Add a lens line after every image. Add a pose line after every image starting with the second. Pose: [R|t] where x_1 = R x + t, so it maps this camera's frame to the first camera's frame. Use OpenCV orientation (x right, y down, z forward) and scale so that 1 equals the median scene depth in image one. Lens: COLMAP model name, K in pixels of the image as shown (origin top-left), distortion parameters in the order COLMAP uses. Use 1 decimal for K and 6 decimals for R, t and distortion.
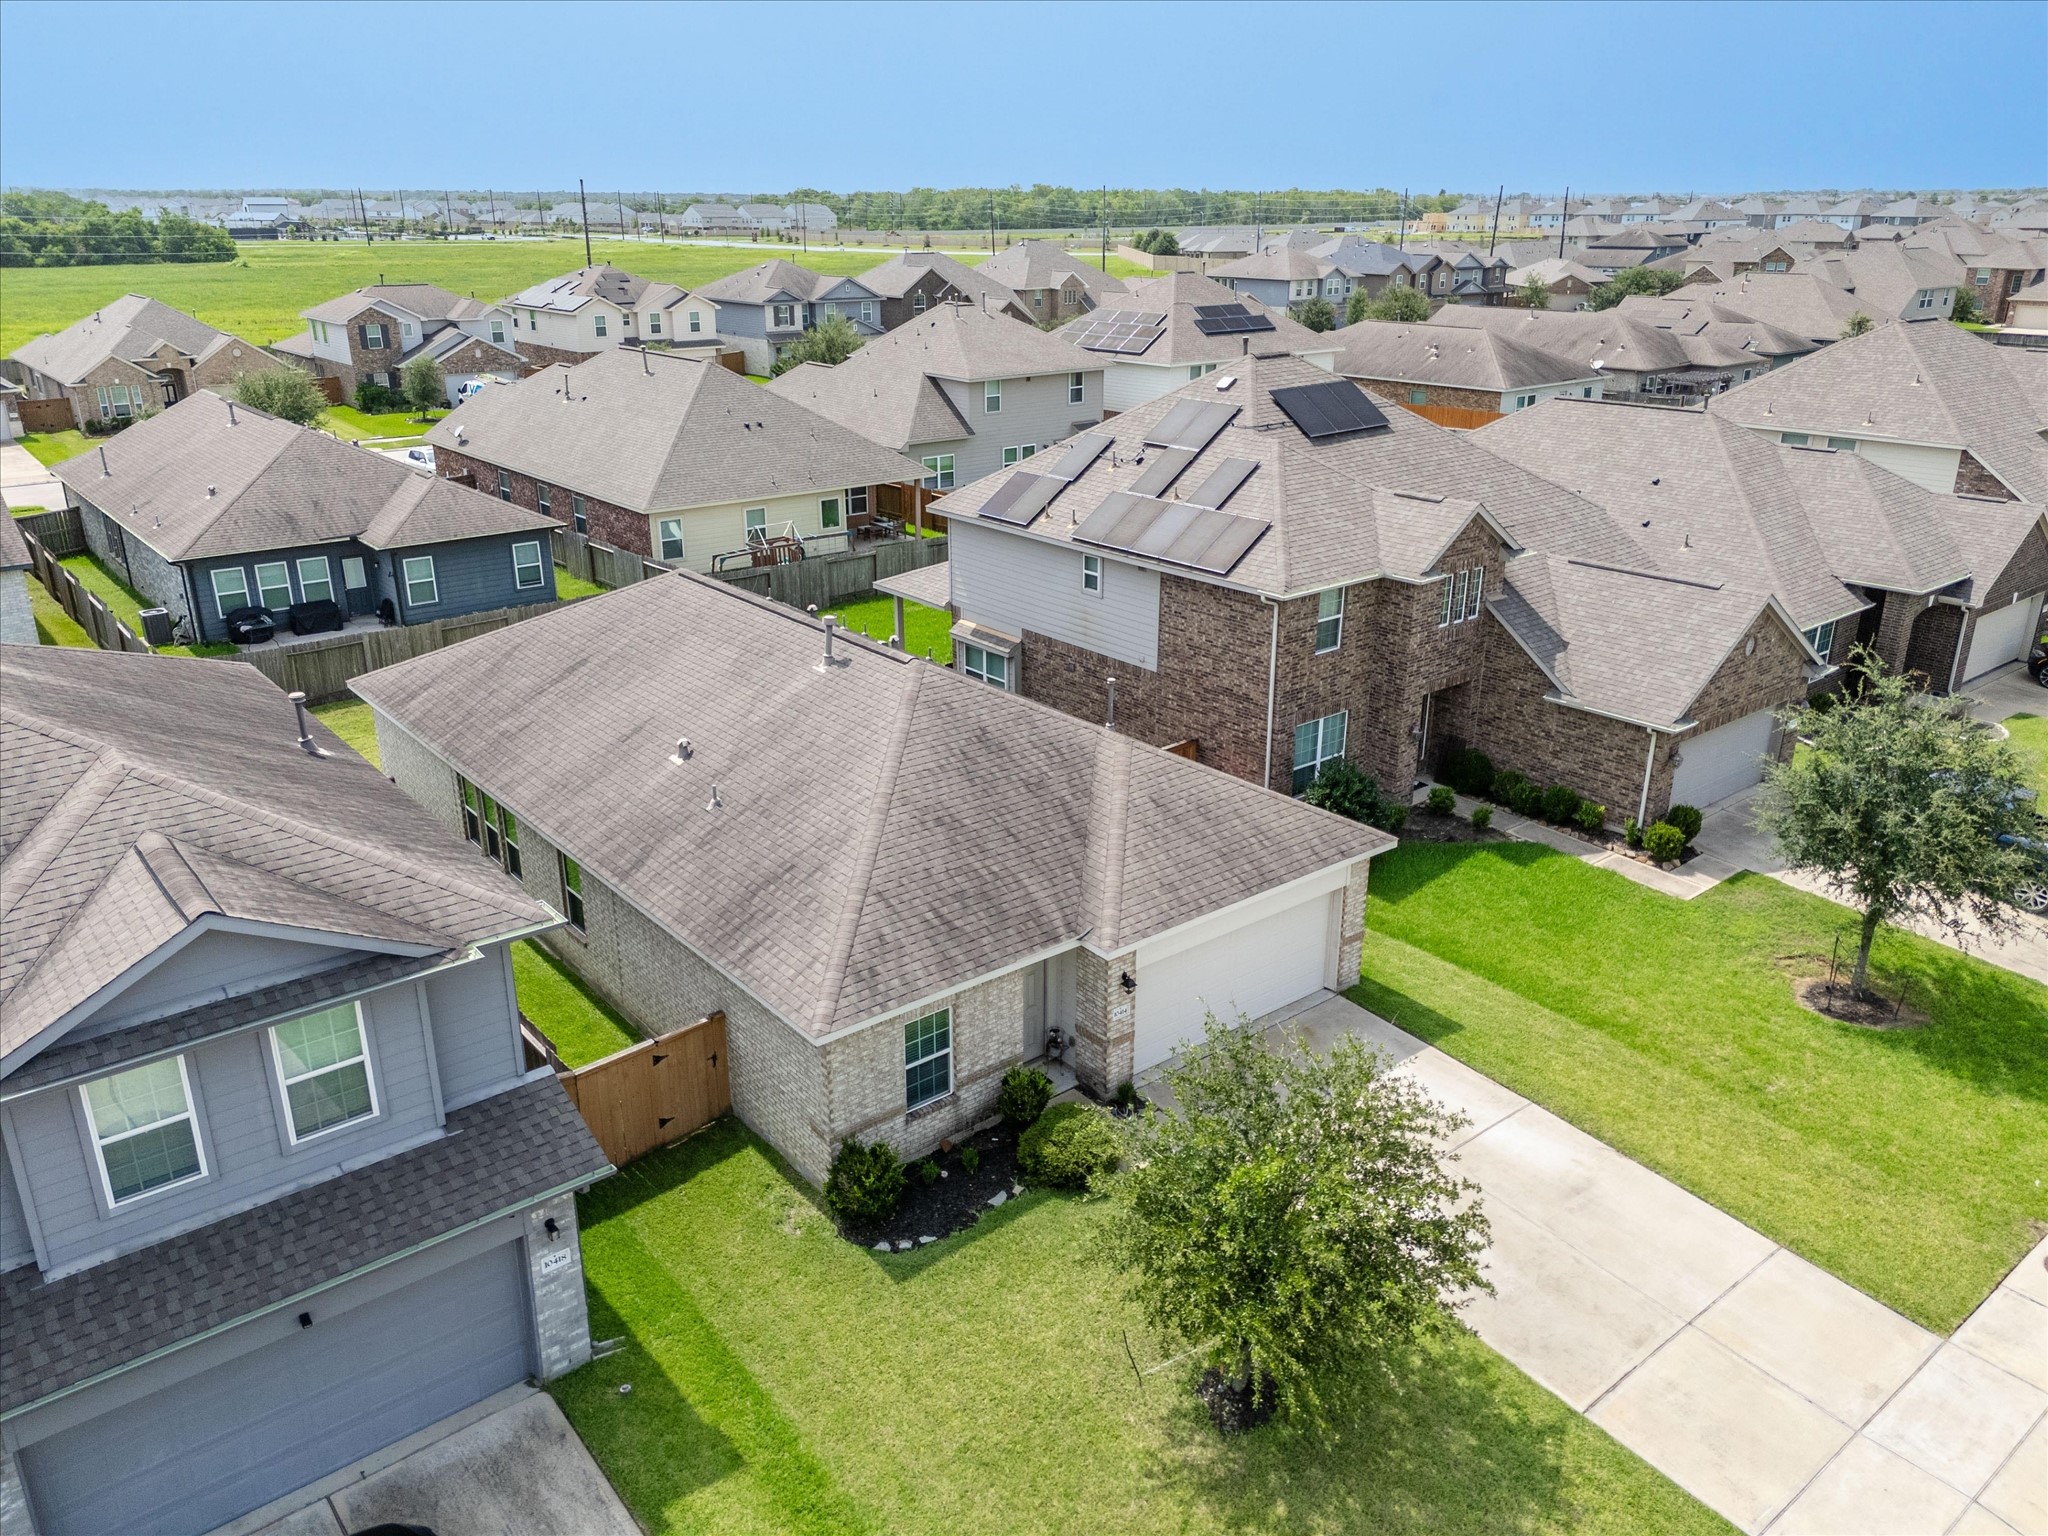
lens RADIAL K [[1485.5, 0, 1024.0], [0, 1485.5, 768.0], [0, 0, 1]] dist [0.057000, -0.003151]
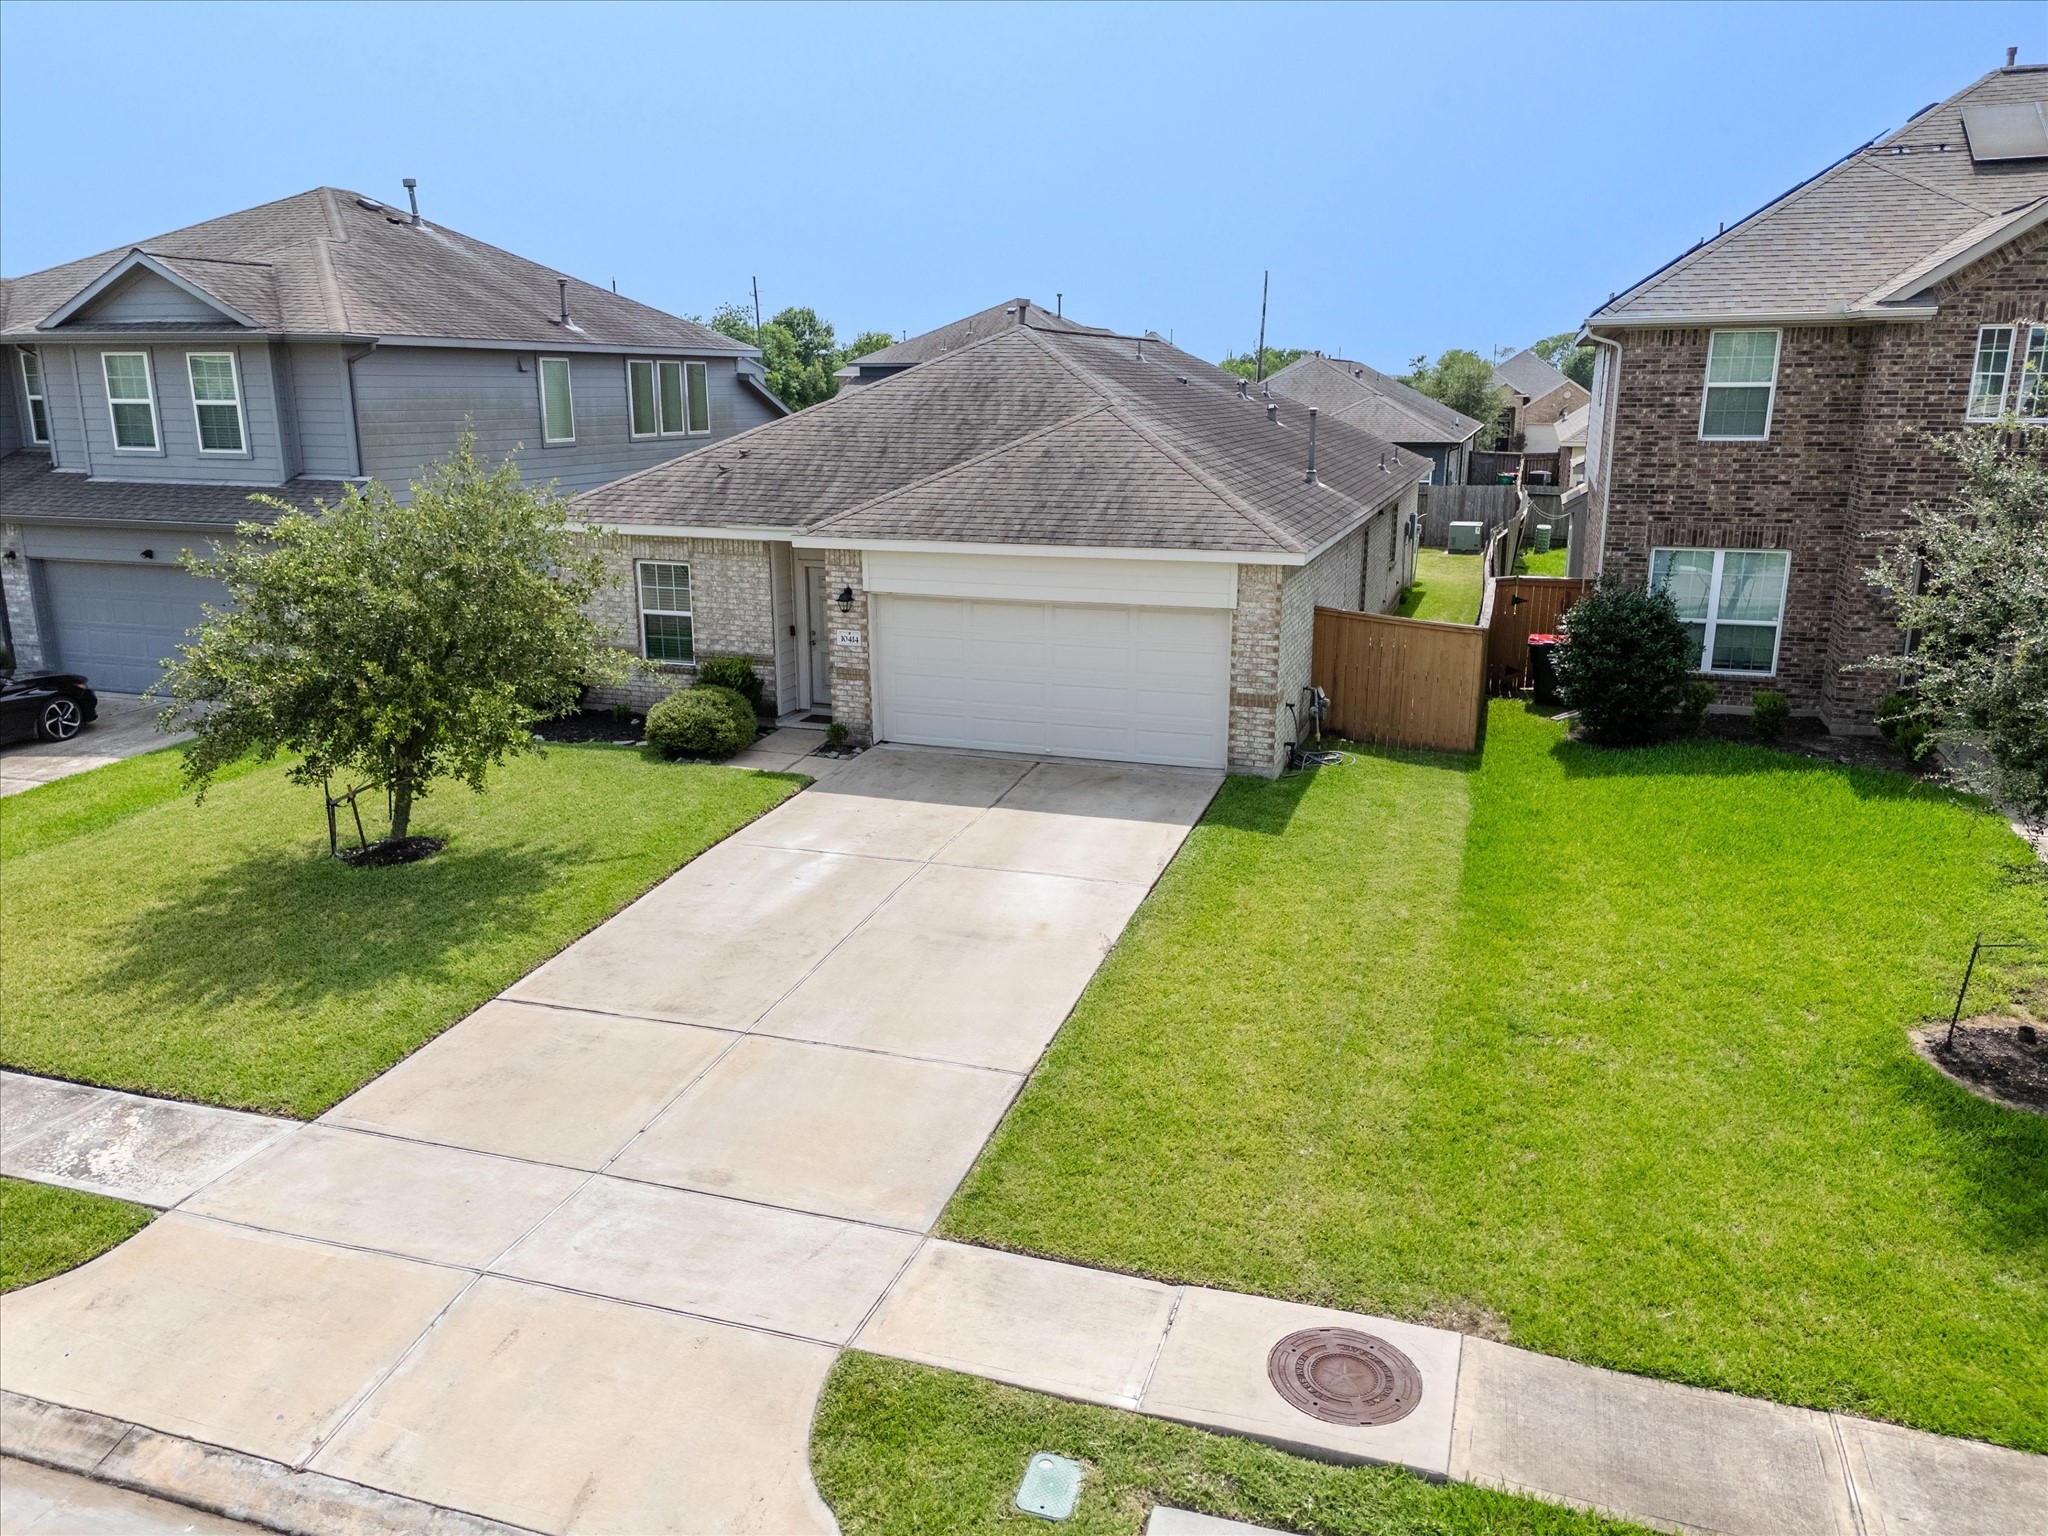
lens RADIAL K [[1485.5, 0, 1024.0], [0, 1485.5, 768.0], [0, 0, 1]] dist [0.057000, -0.003151]
pose [[0.543275, 0.212815, -0.812134, 0.877294], [-0.295217, 0.953987, 0.052502, 0.166332], [0.785938, 0.211233, 0.581104, 0.610051]]
